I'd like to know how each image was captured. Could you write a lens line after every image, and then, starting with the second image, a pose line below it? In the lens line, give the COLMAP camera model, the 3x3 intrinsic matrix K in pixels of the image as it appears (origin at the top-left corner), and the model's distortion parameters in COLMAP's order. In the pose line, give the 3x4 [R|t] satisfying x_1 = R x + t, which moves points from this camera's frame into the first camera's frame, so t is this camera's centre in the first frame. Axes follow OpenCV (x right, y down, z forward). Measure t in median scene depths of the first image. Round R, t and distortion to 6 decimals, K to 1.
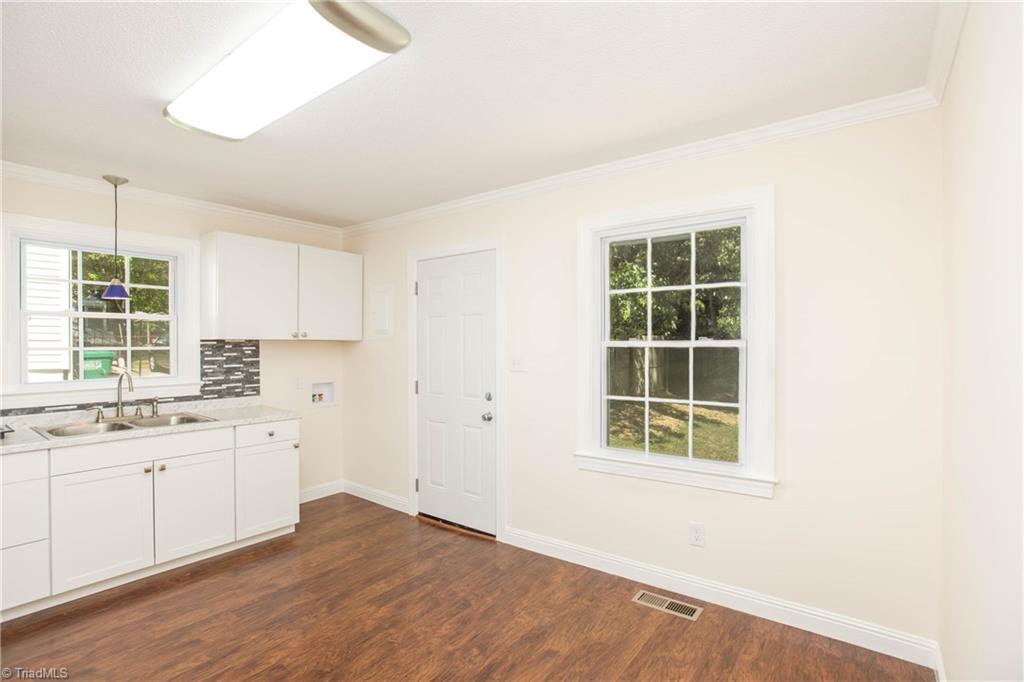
lens RADIAL K [[506.5, 0, 524.9], [0, 506.5, 354.4], [0, 0, 1]] dist [0.001661, 0.000773]
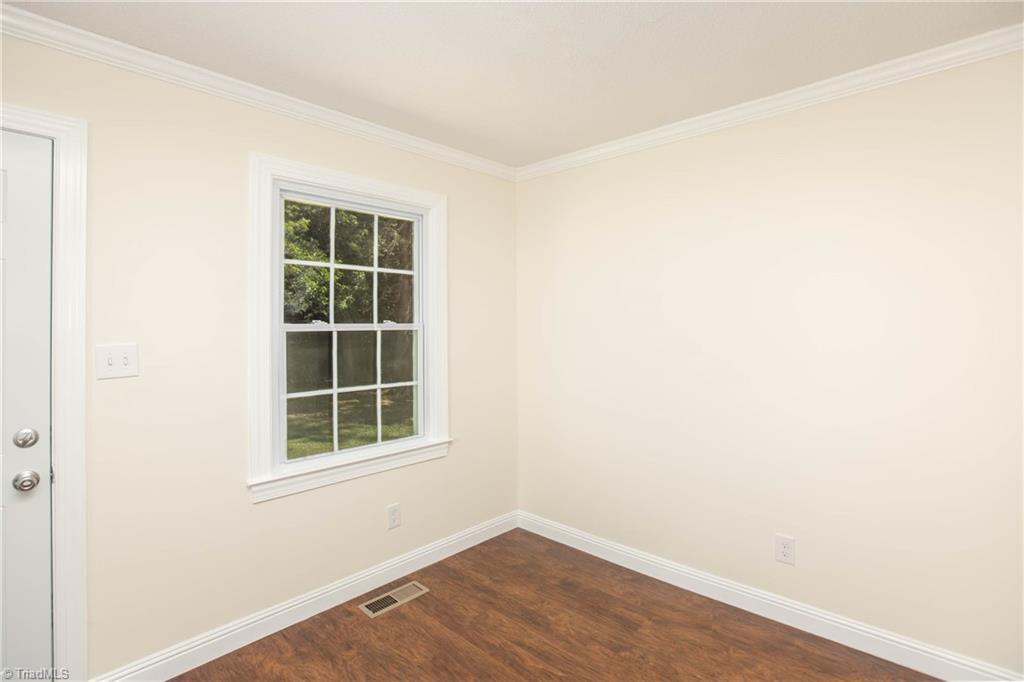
lens RADIAL K [[497.9, 0, 512.5], [0, 497.9, 333.2], [0, 0, 1]] dist [-0.001858, 0.000354]
pose [[0.113722, -0.008522, 0.993476, -0.614350], [0.017672, 0.999822, 0.006553, -0.010737], [-0.993355, 0.016811, 0.113852, 0.647520]]
